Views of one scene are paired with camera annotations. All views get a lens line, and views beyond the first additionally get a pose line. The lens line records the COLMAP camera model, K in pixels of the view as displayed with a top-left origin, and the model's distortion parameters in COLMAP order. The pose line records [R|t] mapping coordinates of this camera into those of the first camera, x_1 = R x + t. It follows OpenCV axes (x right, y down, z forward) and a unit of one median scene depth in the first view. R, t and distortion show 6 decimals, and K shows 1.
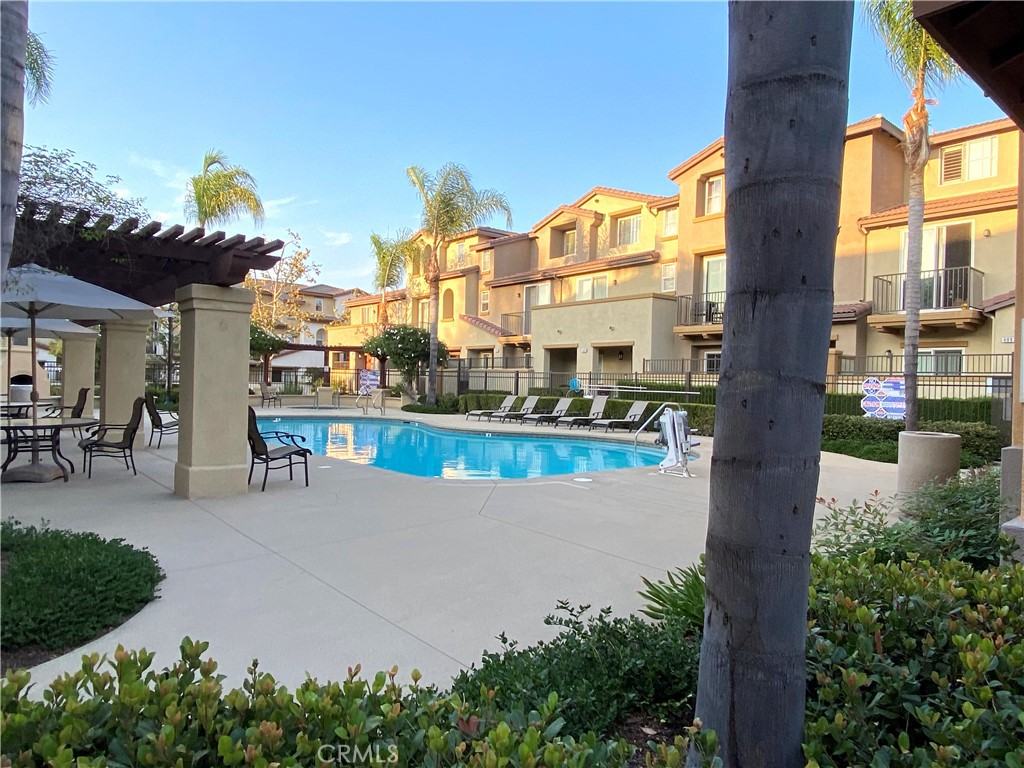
lens RADIAL K [[649.6, 0, 512.0], [0, 649.6, 384.0], [0, 0, 1]] dist [0.004945, -0.002249]
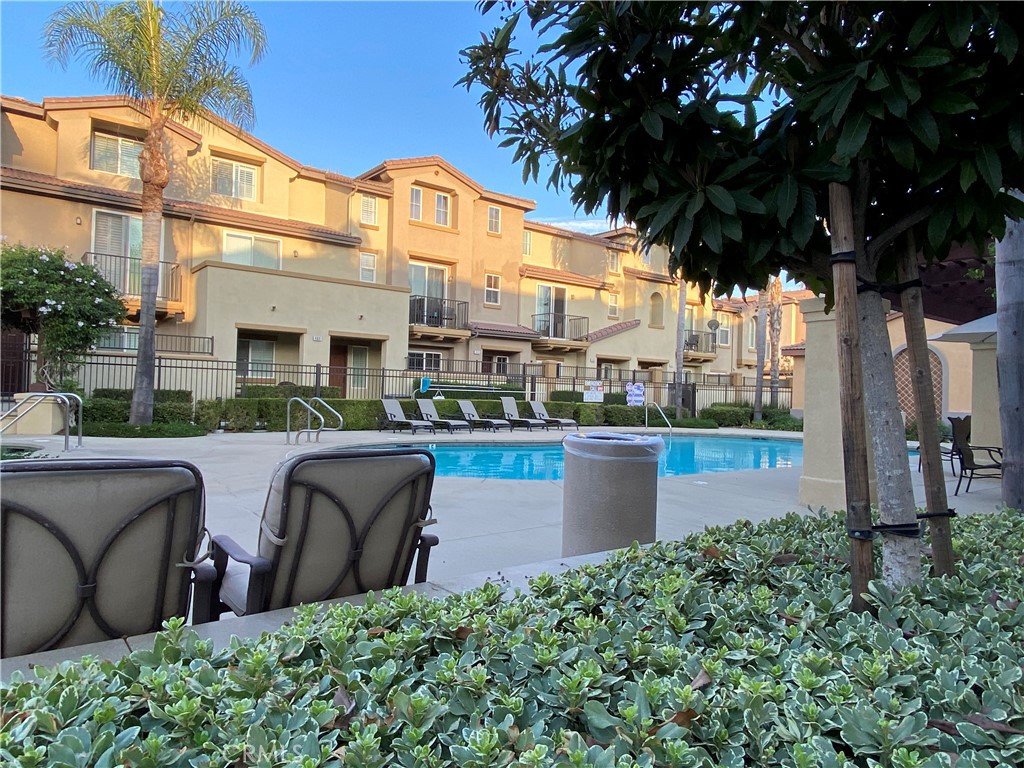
lens RADIAL K [[649.6, 0, 512.0], [0, 649.6, 384.0], [0, 0, 1]] dist [0.004945, -0.002249]
pose [[0.042162, -0.013714, 0.999017, -0.698207], [-0.034688, 0.999283, 0.015182, -0.015588], [-0.998508, -0.035294, 0.041656, 0.739734]]
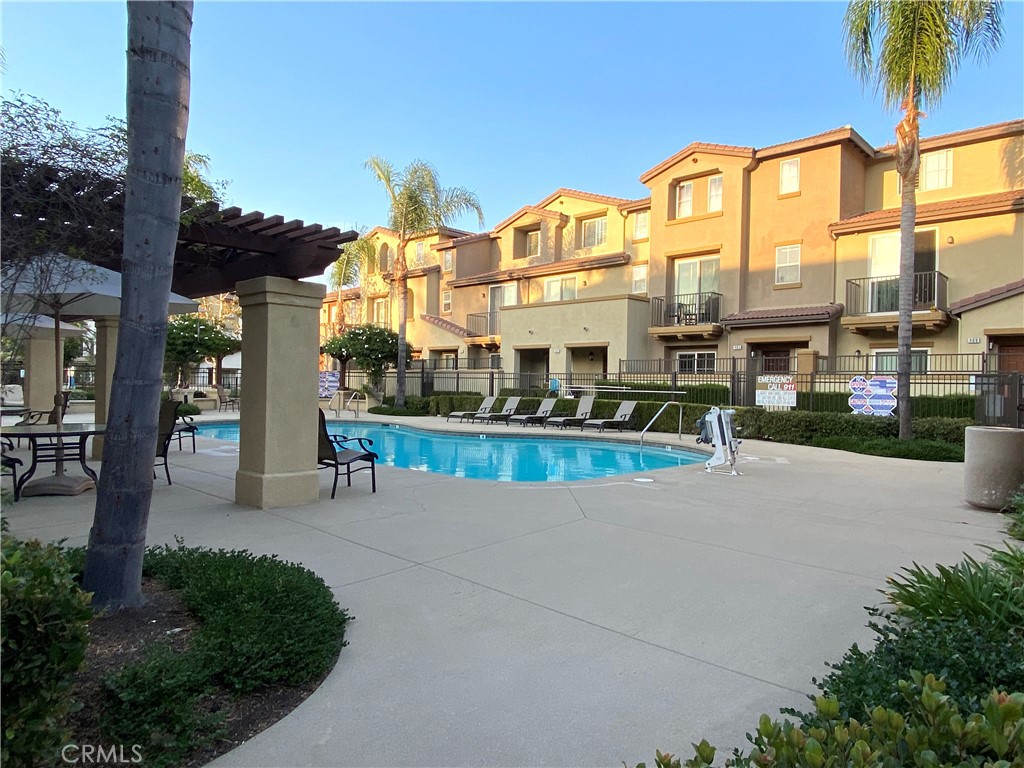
lens RADIAL K [[649.6, 0, 512.0], [0, 649.6, 384.0], [0, 0, 1]] dist [0.004945, -0.002249]
pose [[0.994327, -0.005438, 0.106230, -0.065791], [0.005687, 0.999982, -0.002045, 0.000821], [-0.106217, 0.002638, 0.994339, 0.012249]]
